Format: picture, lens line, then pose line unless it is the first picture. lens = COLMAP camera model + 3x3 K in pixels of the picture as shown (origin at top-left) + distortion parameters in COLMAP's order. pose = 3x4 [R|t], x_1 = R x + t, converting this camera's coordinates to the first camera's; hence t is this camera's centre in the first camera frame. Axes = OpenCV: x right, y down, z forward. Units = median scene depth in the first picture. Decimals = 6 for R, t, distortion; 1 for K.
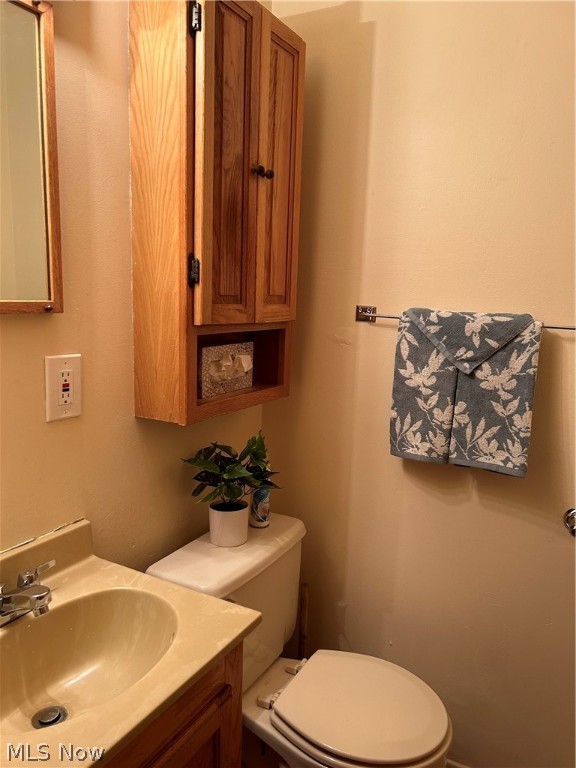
lens RADIAL K [[580.8, 0, 293.2], [0, 580.8, 383.2], [0, 0, 1]] dist [0.060854, -0.071719]
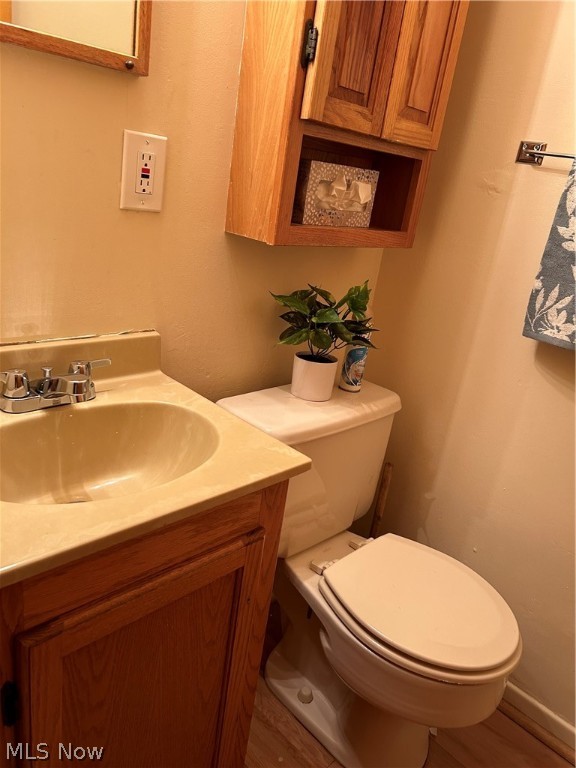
lens RADIAL K [[580.8, 0, 293.2], [0, 580.8, 383.2], [0, 0, 1]] dist [0.060854, -0.071719]
pose [[0.953794, 0.194367, -0.229127, 0.072275], [-0.155045, 0.971595, 0.178784, 0.103529], [0.257368, -0.134998, 0.956837, 0.148592]]
